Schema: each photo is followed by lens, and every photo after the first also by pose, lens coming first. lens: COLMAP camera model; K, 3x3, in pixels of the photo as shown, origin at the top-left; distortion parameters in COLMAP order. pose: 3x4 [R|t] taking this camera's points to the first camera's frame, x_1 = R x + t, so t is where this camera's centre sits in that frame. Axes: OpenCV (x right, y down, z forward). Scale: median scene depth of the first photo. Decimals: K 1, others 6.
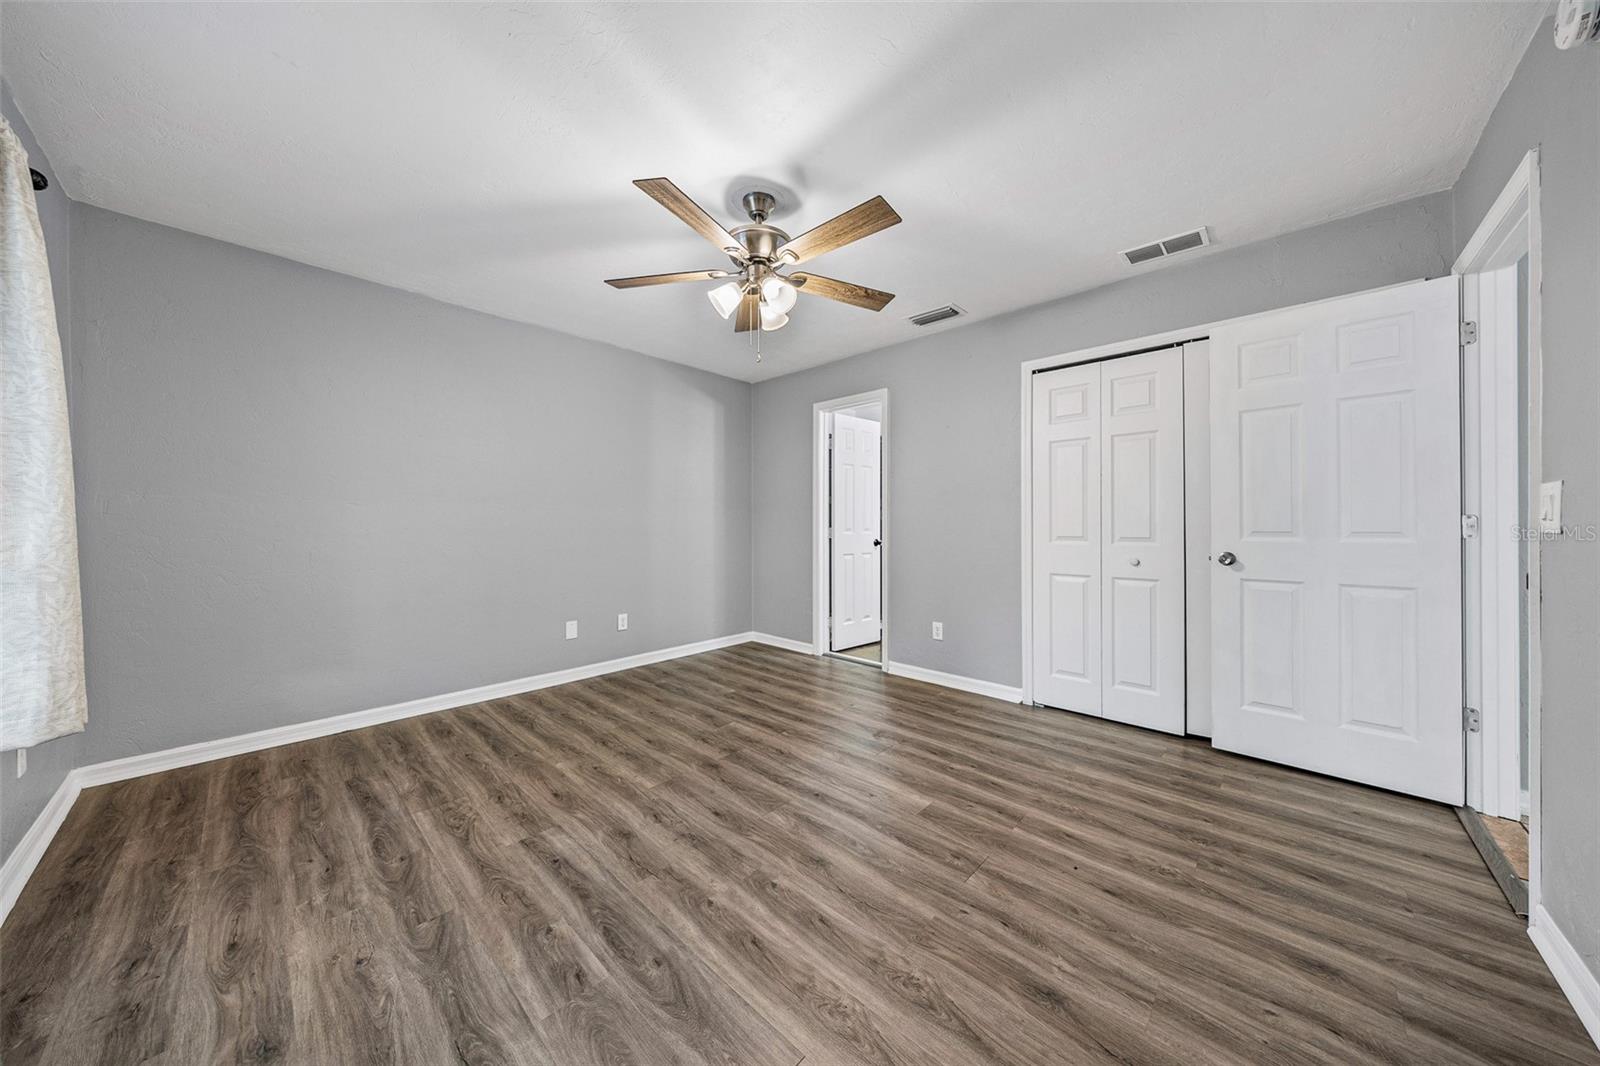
lens RADIAL K [[530.3, 0, 772.5], [0, 530.3, 521.3], [0, 0, 1]] dist [0.004252, -0.001007]
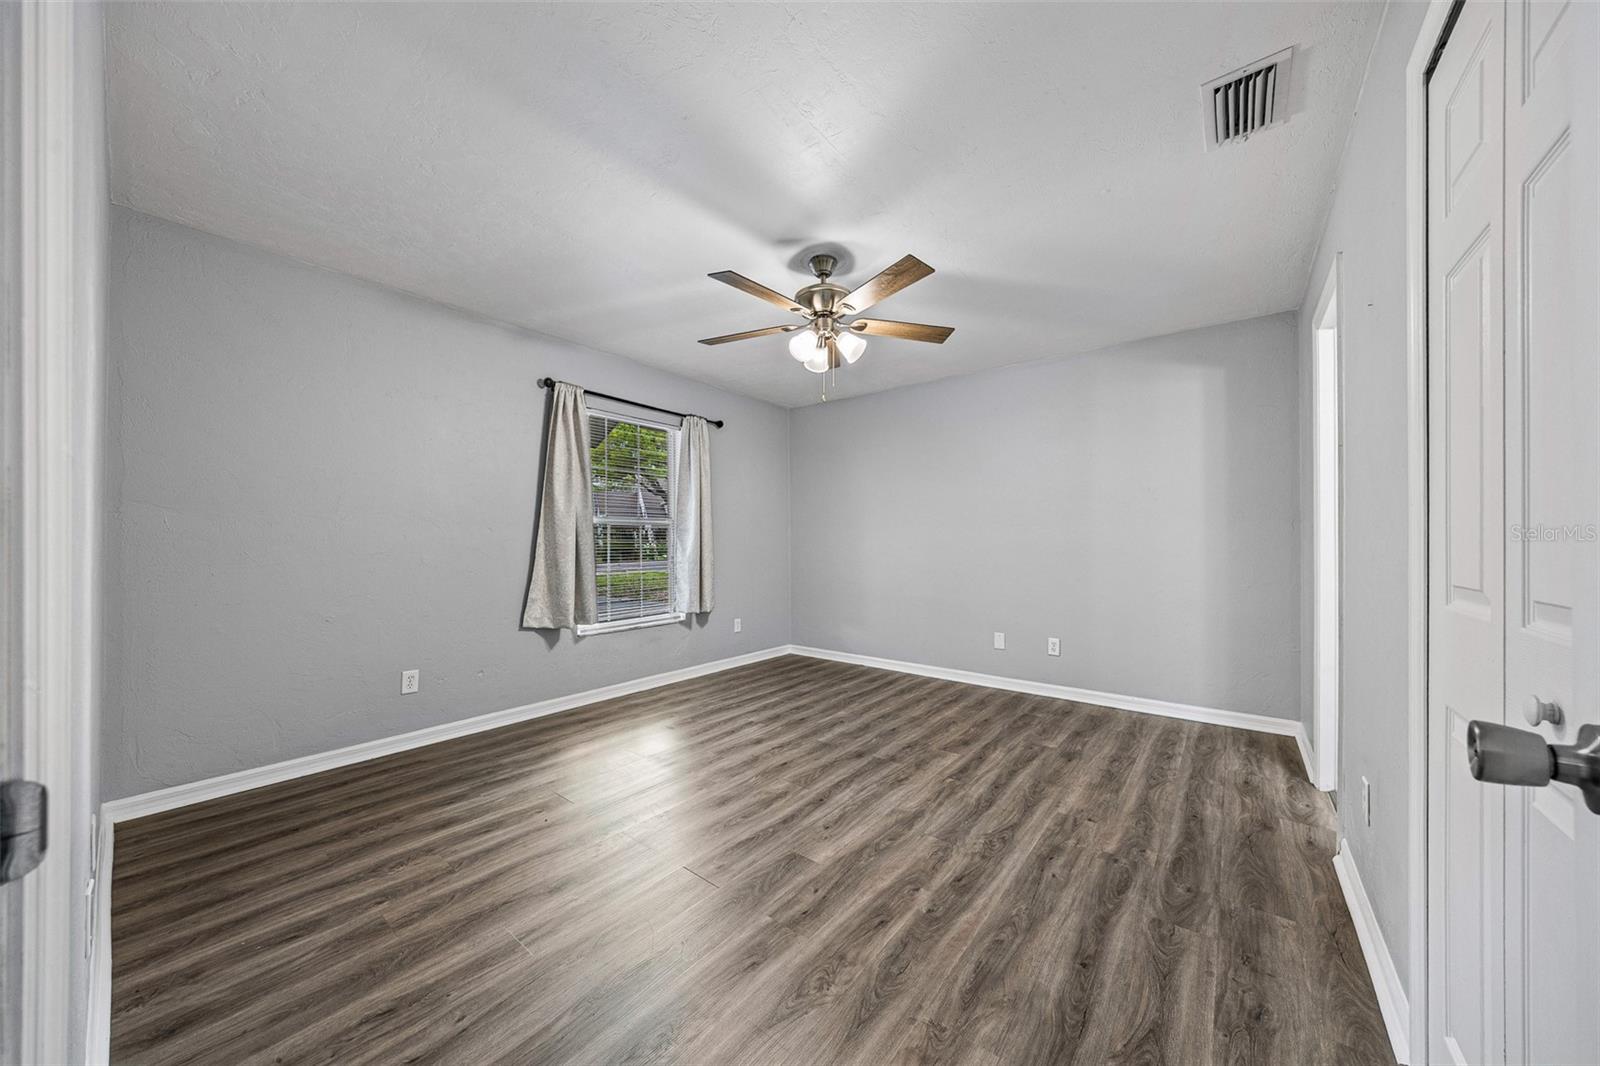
lens RADIAL K [[530.3, 0, 816.3], [0, 530.3, 540.7], [0, 0, 1]] dist [0.004252, -0.001007]
pose [[0.116156, -0.002521, -0.993228, 1.132406], [0.003592, 0.999991, -0.002118, 0.001293], [0.993225, -0.003322, 0.116164, 0.869657]]
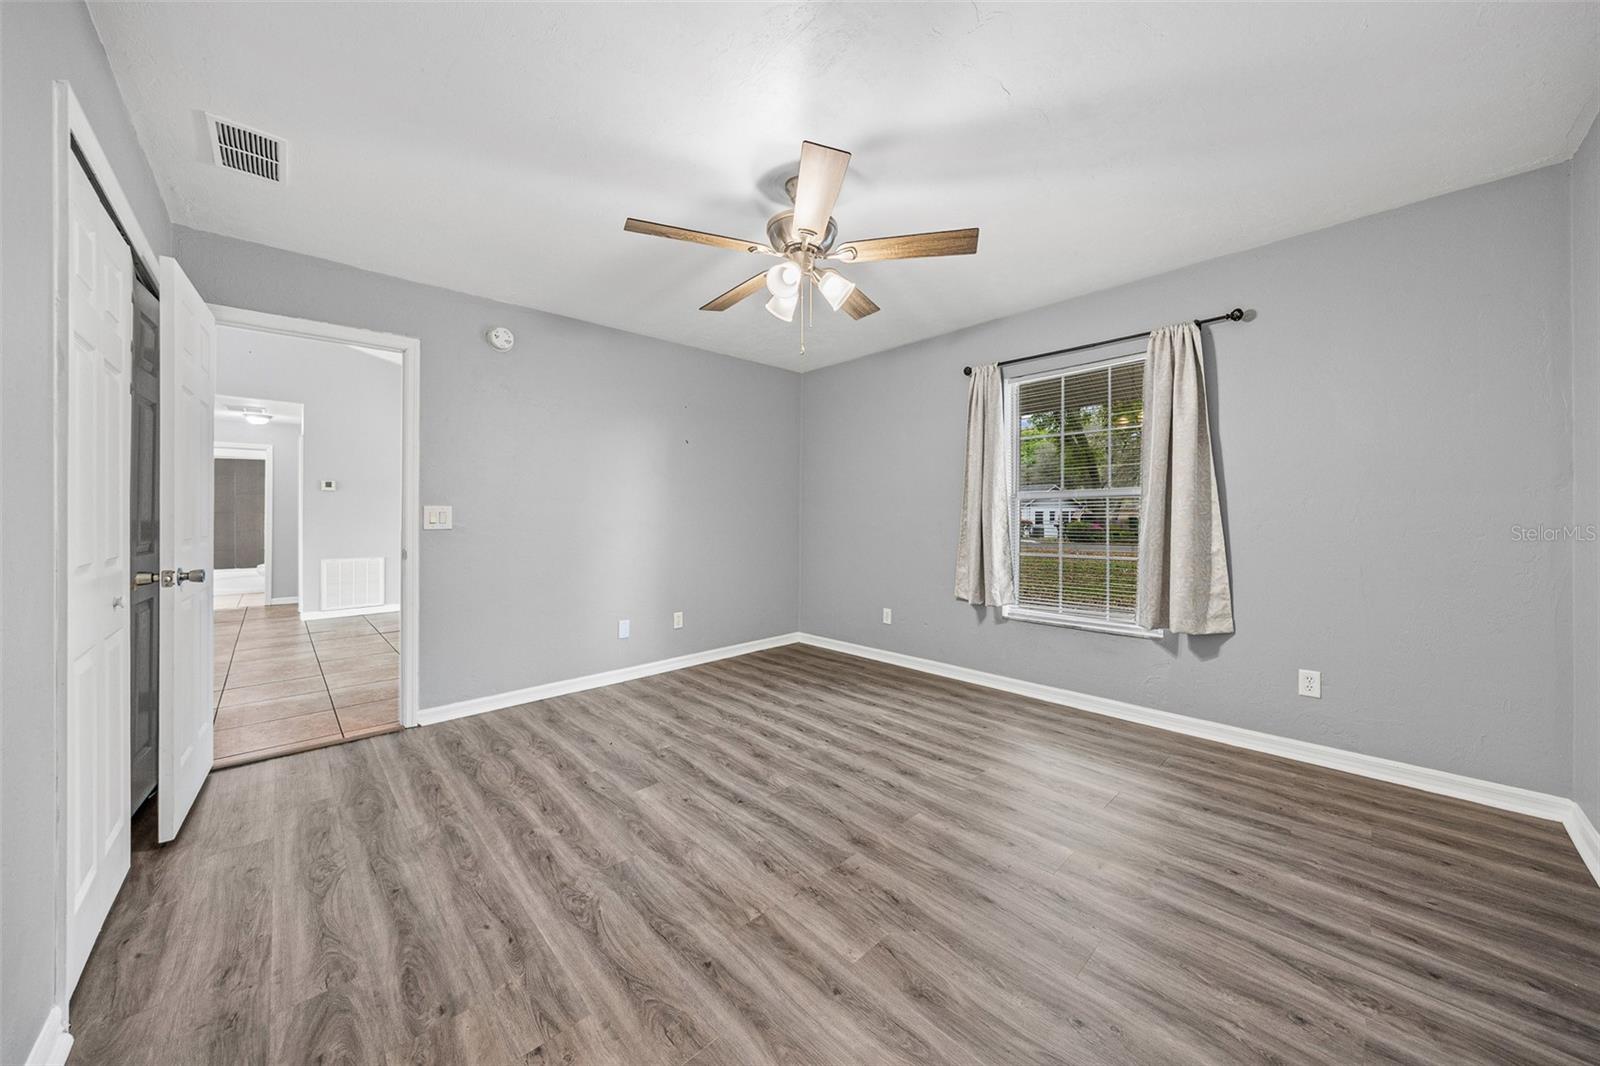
lens RADIAL K [[544.1, 0, 796.2], [0, 544.1, 522.3], [0, 0, 1]] dist [-0.001046, -0.000823]
pose [[-0.999632, 0.004118, 0.026809, -0.048784], [0.004365, 0.999948, 0.009170, -0.012616], [-0.026769, 0.009284, -0.999599, 2.002226]]
